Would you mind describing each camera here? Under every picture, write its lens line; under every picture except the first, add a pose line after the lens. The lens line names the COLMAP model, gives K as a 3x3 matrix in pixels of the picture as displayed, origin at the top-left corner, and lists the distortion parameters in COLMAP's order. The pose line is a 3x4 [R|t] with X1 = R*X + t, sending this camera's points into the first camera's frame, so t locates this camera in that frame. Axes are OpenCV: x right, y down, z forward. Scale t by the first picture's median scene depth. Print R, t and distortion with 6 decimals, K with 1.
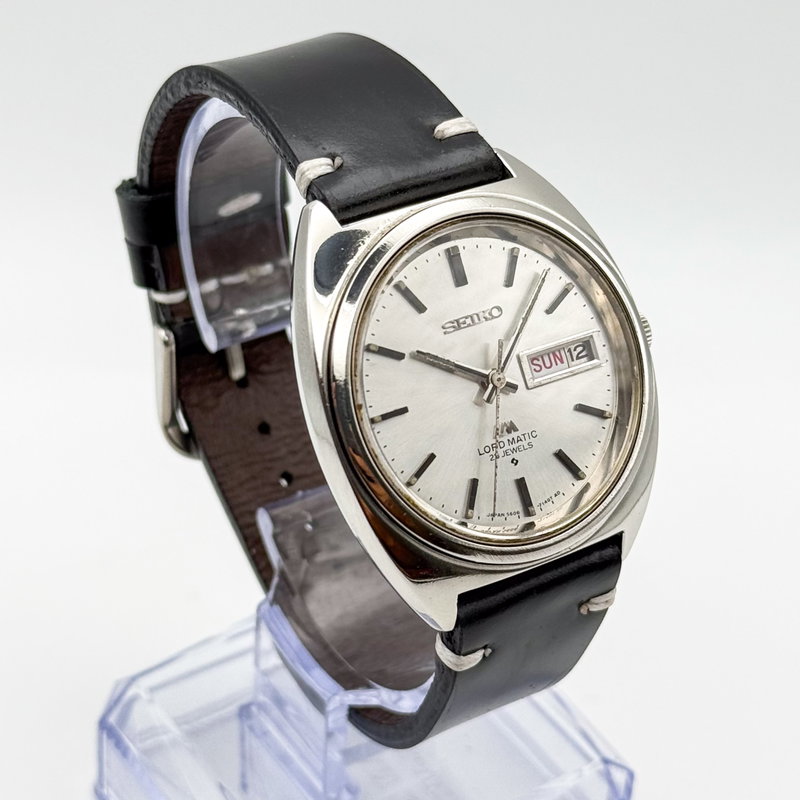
lens RADIAL K [[2296.3, 0, 400.0], [0, 2296.3, 400.0], [0, 0, 1]] dist [0.555284, -4.169824]
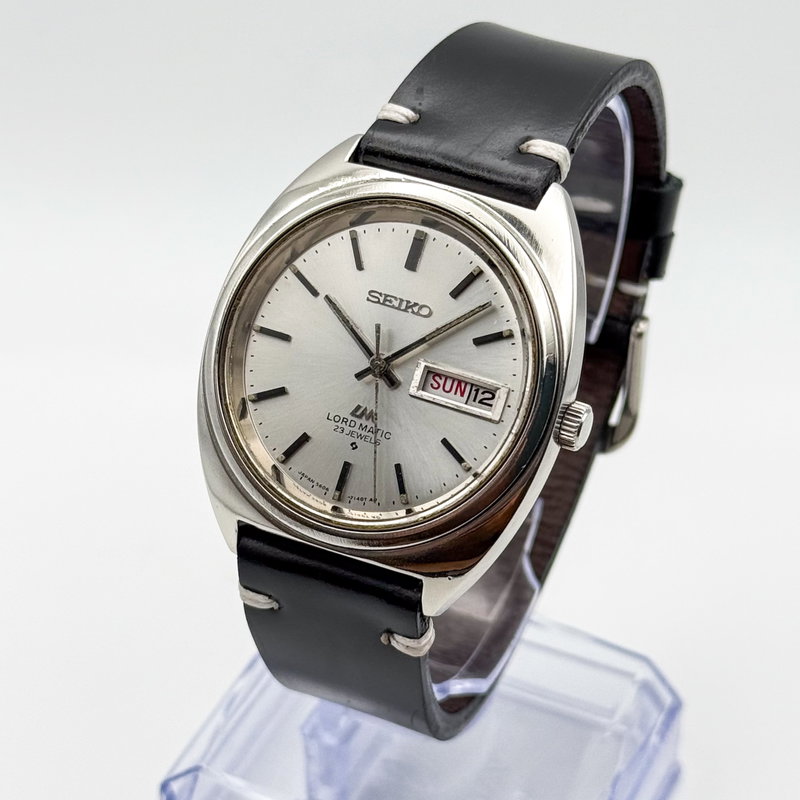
lens RADIAL K [[2296.3, 0, 400.0], [0, 2296.3, 400.0], [0, 0, 1]] dist [0.555284, -4.169824]
pose [[0.534902, 0.458760, -0.709521, 0.744800], [-0.503039, 0.847617, 0.168813, -0.165106], [0.678846, 0.266618, 0.684166, 0.325781]]
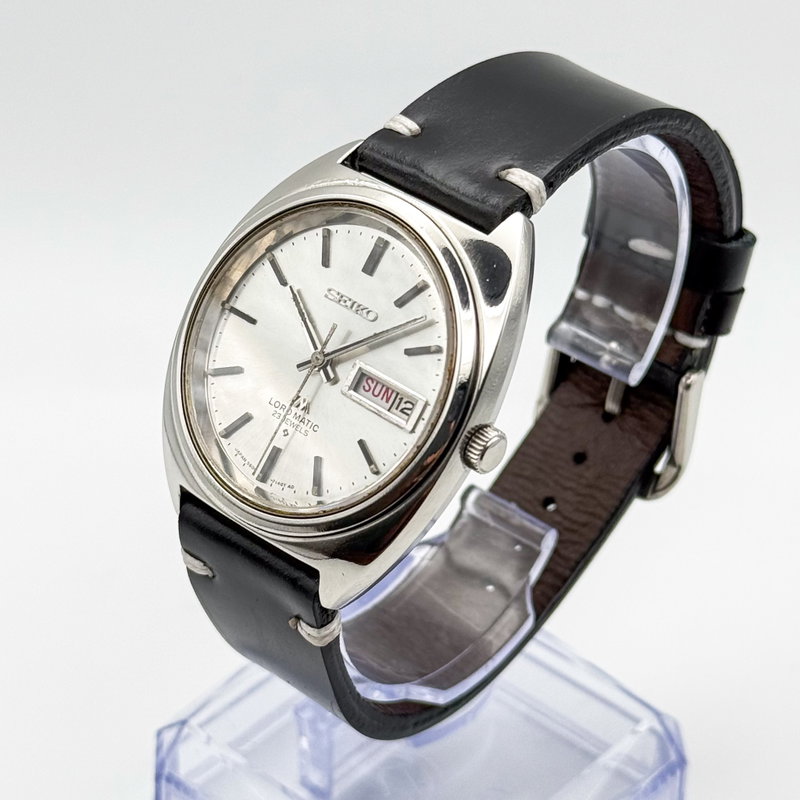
lens RADIAL K [[2296.3, 0, 400.0], [0, 2296.3, 400.0], [0, 0, 1]] dist [0.555284, -4.169824]
pose [[0.254429, 0.518572, -0.816302, 0.883688], [-0.581821, 0.756315, 0.299119, -0.317703], [0.772496, 0.398837, 0.494144, 0.518173]]
